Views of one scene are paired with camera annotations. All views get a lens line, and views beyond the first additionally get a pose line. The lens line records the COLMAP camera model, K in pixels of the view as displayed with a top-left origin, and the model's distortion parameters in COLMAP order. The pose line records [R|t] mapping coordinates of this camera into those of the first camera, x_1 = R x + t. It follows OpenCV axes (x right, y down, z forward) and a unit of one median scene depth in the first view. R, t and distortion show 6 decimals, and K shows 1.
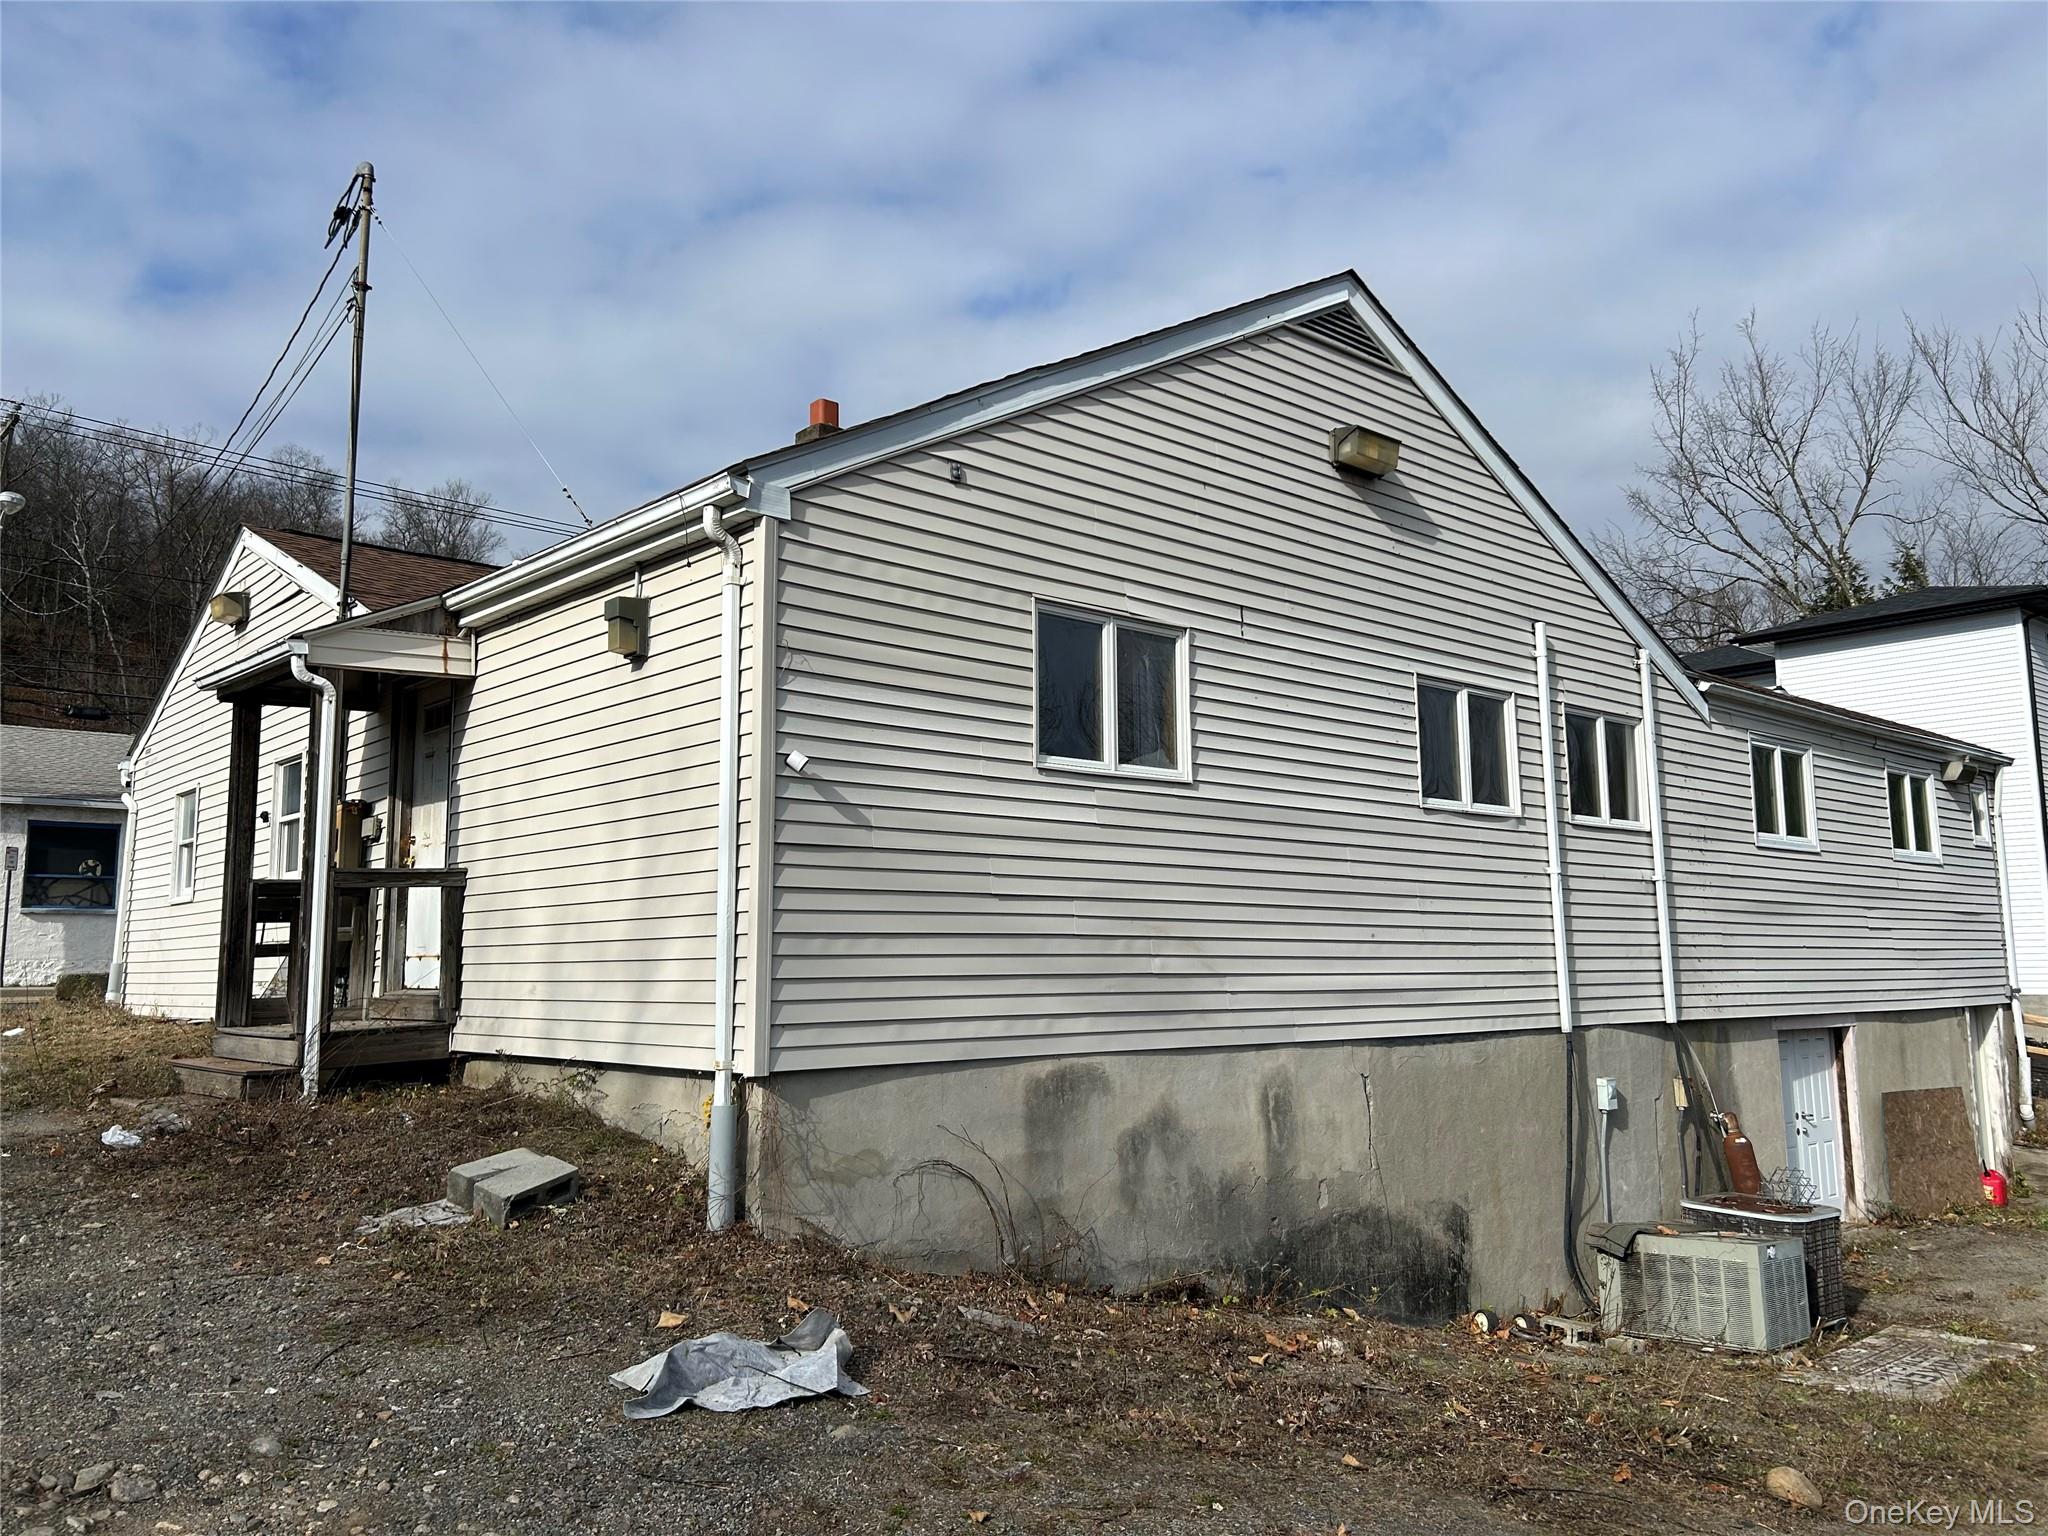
lens RADIAL K [[1566.2, 0, 1024.0], [0, 1566.2, 768.0], [0, 0, 1]] dist [0.003755, 0.003439]
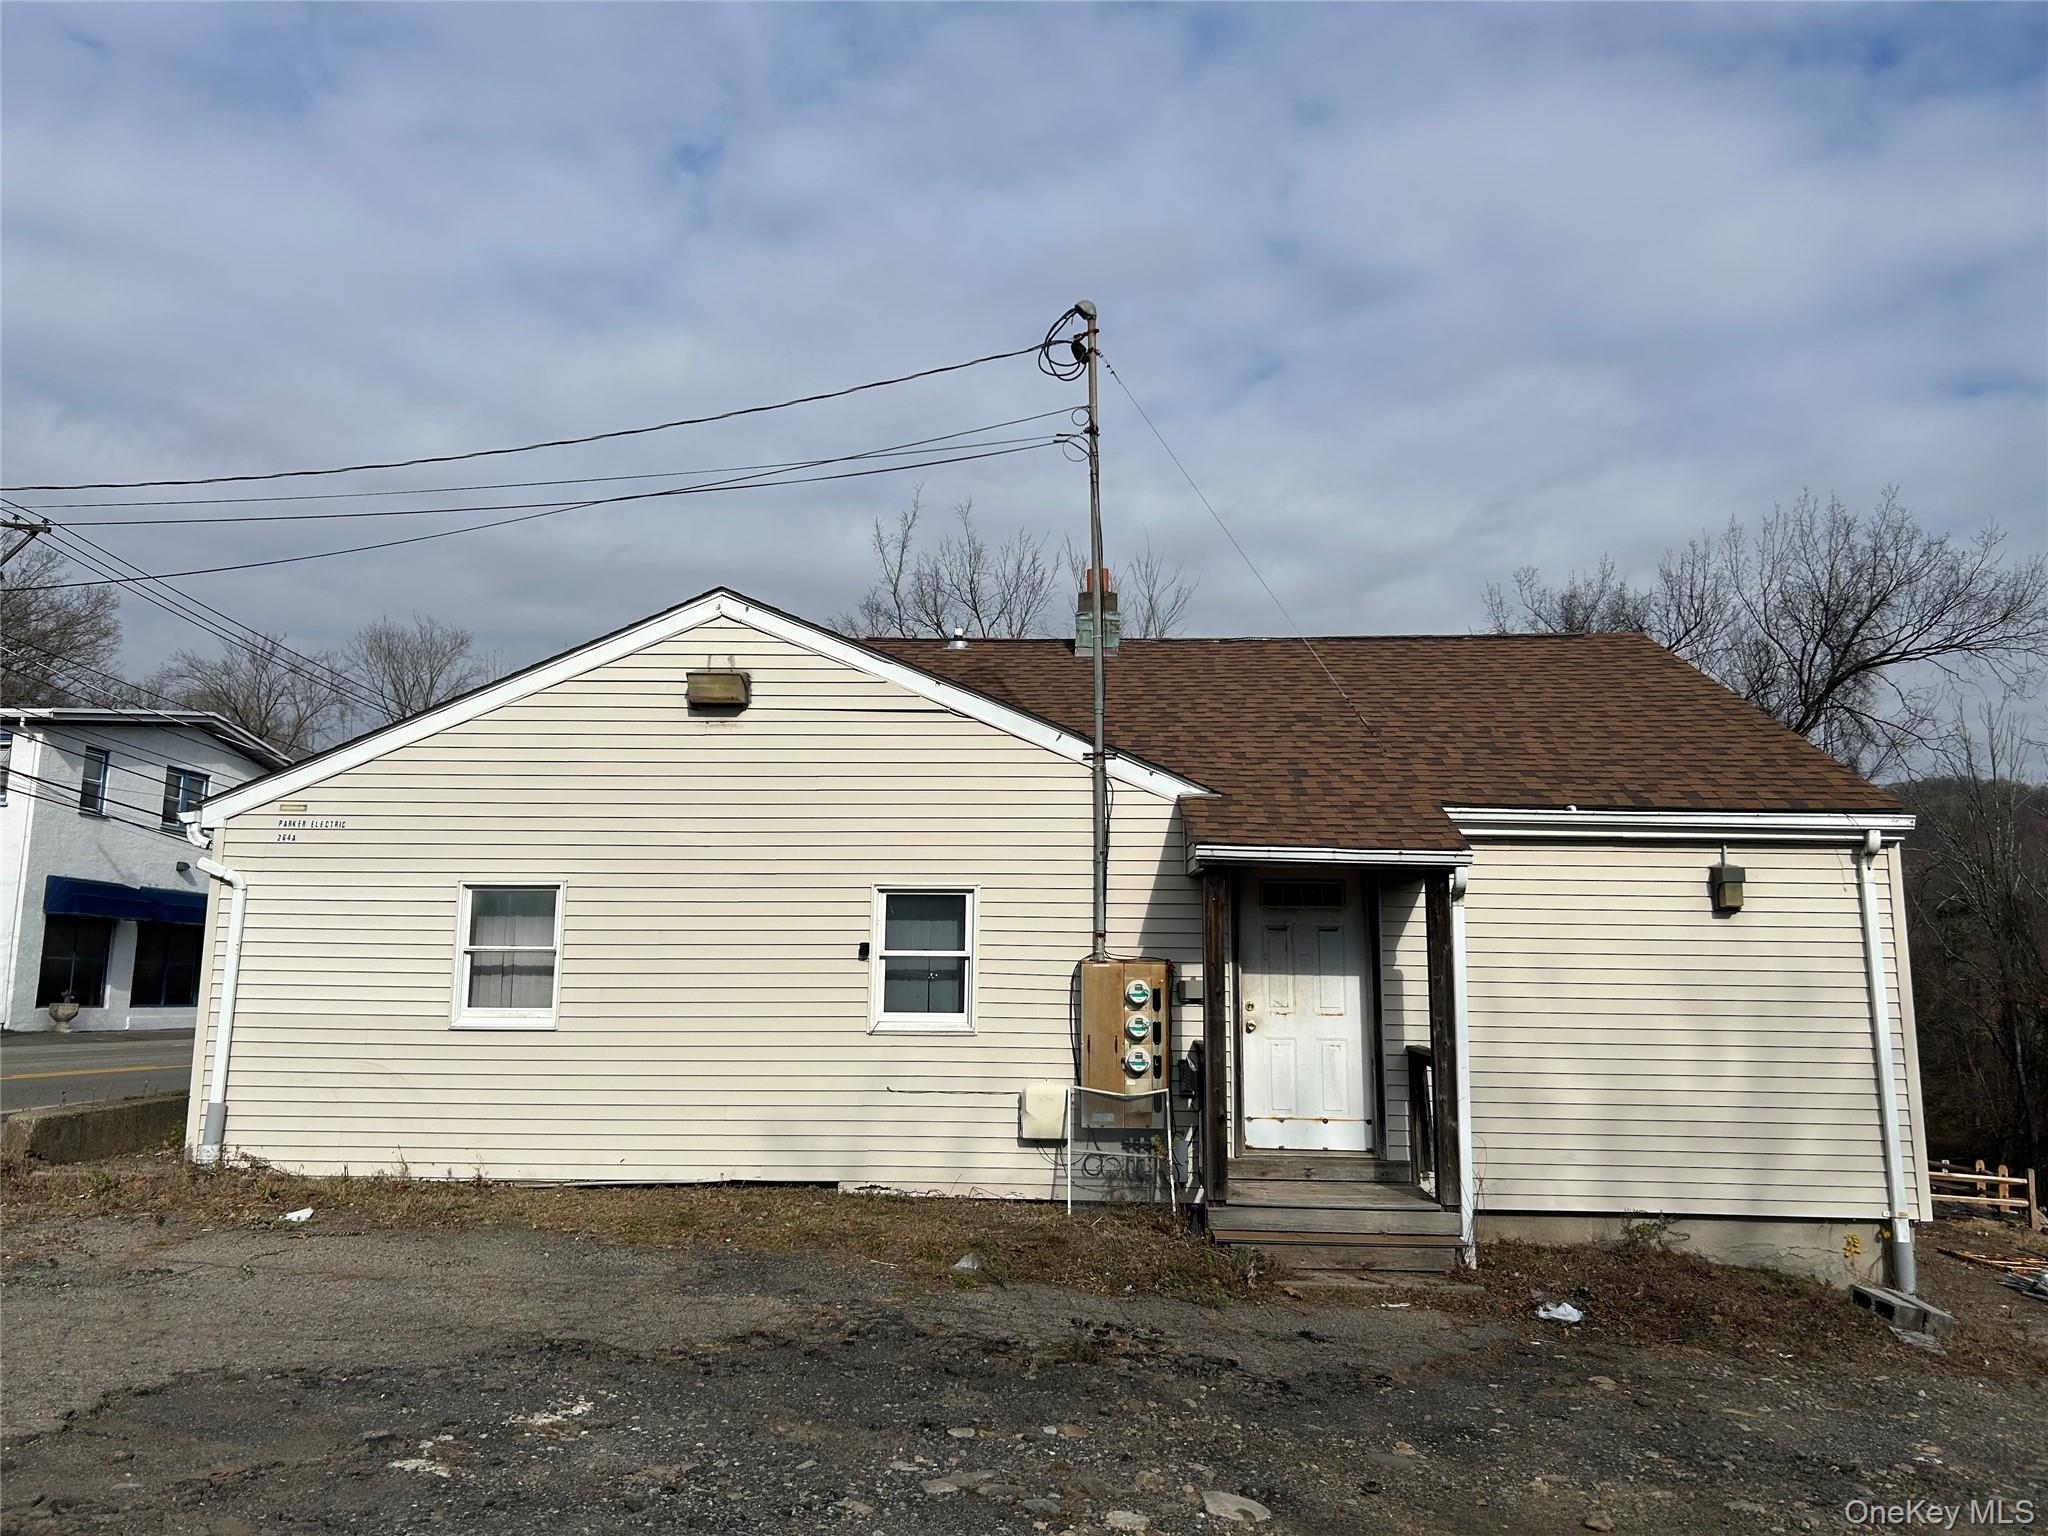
lens RADIAL K [[1559.7, 0, 1022.4], [0, 1559.7, 846.0], [0, 0, 1]] dist [0.063355, -0.000794]
pose [[0.697936, 0.085044, 0.711093, -1.637477], [-0.109393, 0.993932, -0.011502, -0.043361], [-0.707756, -0.069761, 0.703004, 0.481697]]
